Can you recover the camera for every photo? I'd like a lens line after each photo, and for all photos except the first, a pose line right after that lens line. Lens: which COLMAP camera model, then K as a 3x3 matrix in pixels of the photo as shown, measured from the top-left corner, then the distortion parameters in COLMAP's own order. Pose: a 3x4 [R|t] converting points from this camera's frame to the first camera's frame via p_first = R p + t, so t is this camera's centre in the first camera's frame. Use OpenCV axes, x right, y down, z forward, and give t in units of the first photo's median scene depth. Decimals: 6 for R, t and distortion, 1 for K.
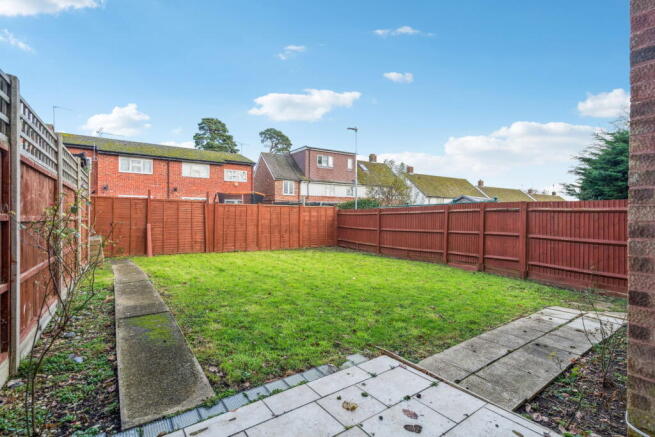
lens RADIAL K [[314.2, 0, 327.4], [0, 314.2, 215.5], [0, 0, 1]] dist [0.001188, -0.000835]
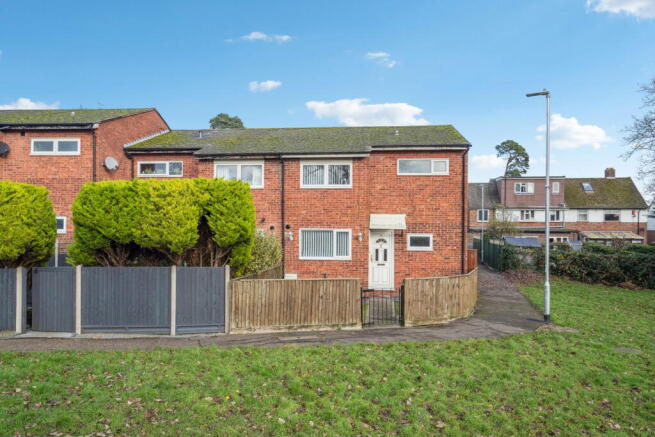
lens RADIAL K [[575.5, 0, 327.9], [0, 575.5, 218.4], [0, 0, 1]] dist [-0.001278, 0.013518]
pose [[0.768069, 0.001632, -0.640365, 0.674164], [-0.011458, 0.999872, -0.011195, -0.039719], [0.640265, 0.015936, 0.767989, -0.836261]]
